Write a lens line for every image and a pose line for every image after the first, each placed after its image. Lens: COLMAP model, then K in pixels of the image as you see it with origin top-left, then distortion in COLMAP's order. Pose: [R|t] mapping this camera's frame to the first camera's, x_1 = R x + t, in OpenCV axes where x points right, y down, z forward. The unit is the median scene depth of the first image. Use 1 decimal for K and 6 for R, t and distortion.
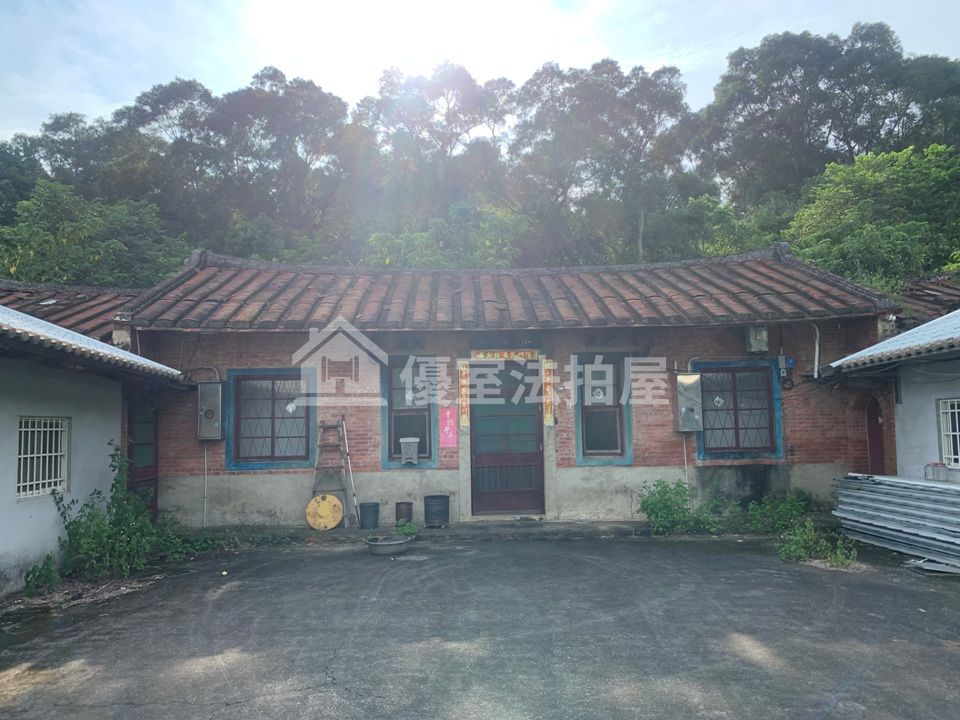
lens RADIAL K [[736.6, 0, 470.8], [0, 736.6, 369.4], [0, 0, 1]] dist [0.008202, -0.006784]
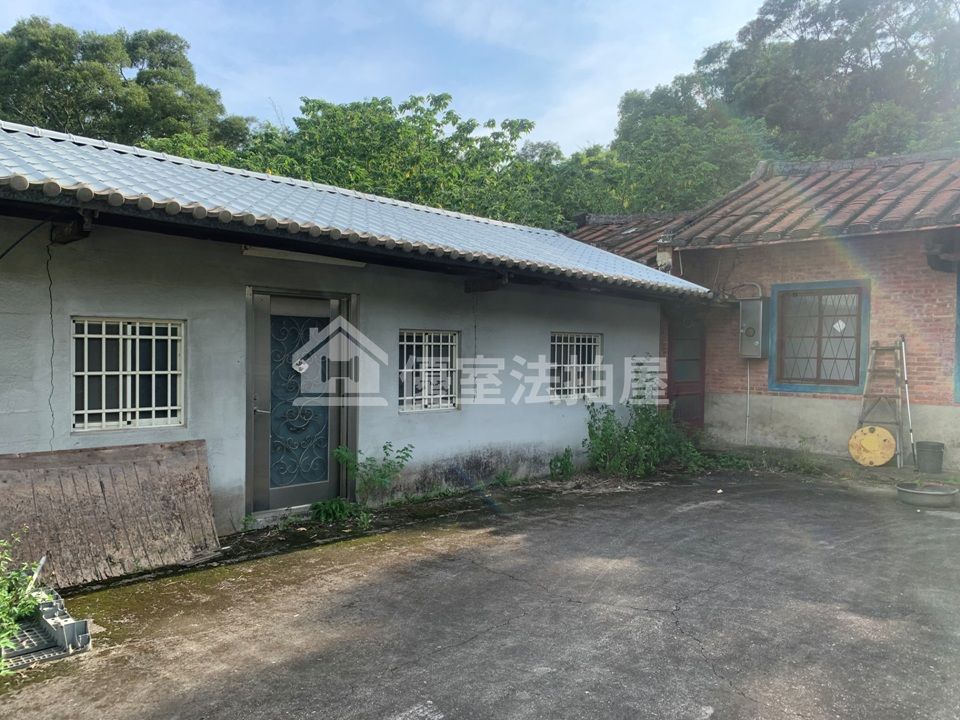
lens RADIAL K [[737.3, 0, 477.4], [0, 737.3, 368.8], [0, 0, 1]] dist [0.010728, -0.012032]
pose [[0.661958, 0.047692, -0.748022, 0.136821], [0.033962, 0.995040, 0.093496, 0.005424], [0.748771, -0.087295, 0.657055, 0.083546]]
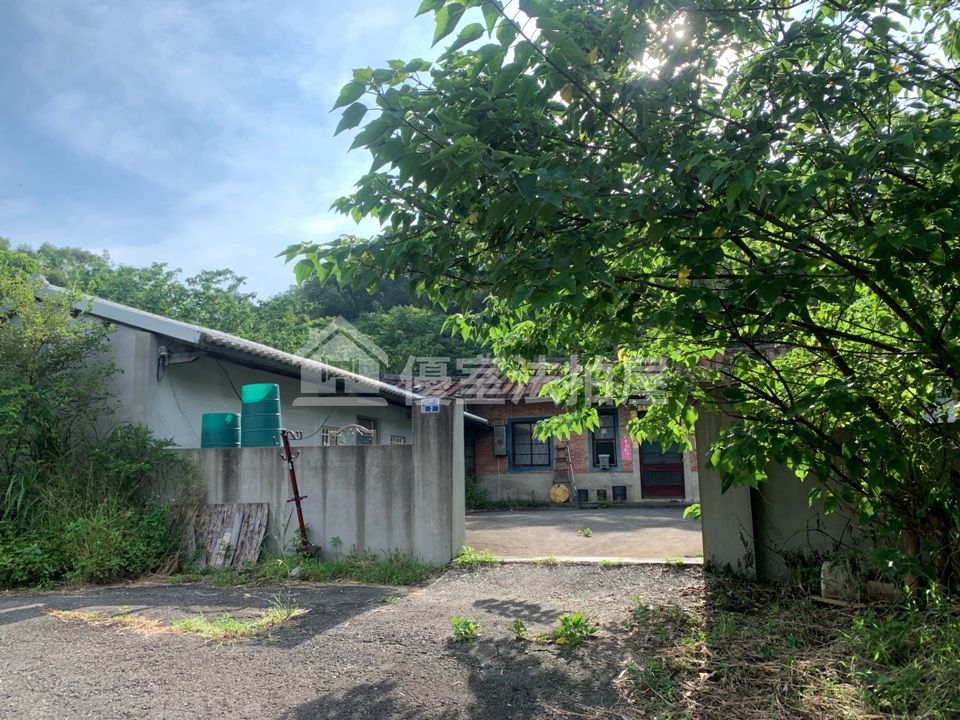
lens RADIAL K [[730.8, 0, 478.1], [0, 730.8, 345.1], [0, 0, 1]] dist [0.139481, -0.338746]
pose [[0.942473, -0.055834, -0.329585, 0.241893], [0.022448, 0.994298, -0.104250, 0.006370], [0.333527, 0.090854, 0.938352, -0.852036]]
